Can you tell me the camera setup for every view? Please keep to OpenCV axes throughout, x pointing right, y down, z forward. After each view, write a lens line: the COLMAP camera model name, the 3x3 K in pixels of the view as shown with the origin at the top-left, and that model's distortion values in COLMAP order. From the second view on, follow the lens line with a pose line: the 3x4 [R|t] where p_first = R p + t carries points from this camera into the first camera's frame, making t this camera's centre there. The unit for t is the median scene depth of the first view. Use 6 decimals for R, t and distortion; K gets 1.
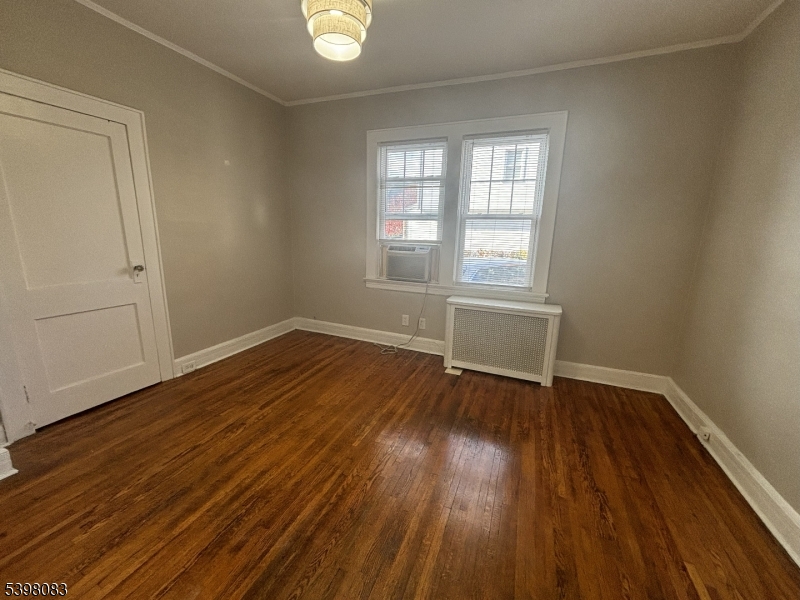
lens RADIAL K [[321.9, 0, 399.2], [0, 321.9, 301.8], [0, 0, 1]] dist [0.008122, -0.001018]
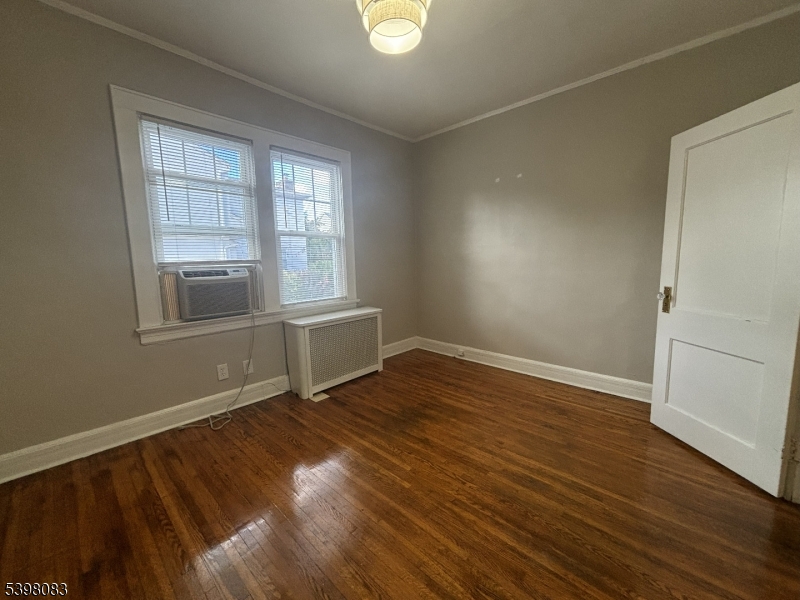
lens RADIAL K [[321.9, 0, 399.9], [0, 321.9, 299.9], [0, 0, 1]] dist [0.008122, -0.001018]
pose [[0.348174, -0.155793, 0.924394, -0.600471], [0.229326, 0.970287, 0.077151, -0.078166], [-0.908947, 0.185125, 0.373556, 0.417451]]
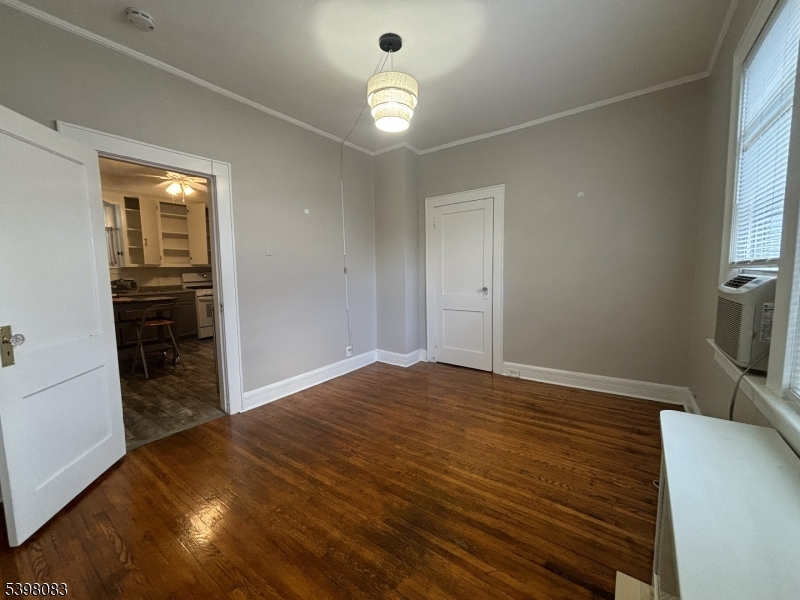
lens RADIAL K [[321.9, 0, 398.4], [0, 321.9, 299.7], [0, 0, 1]] dist [0.008122, -0.001018]
pose [[-0.234733, 0.064663, -0.969907, 0.625475], [-0.198957, 0.973466, 0.113051, -0.120030], [0.951481, 0.219507, -0.215639, 0.785202]]
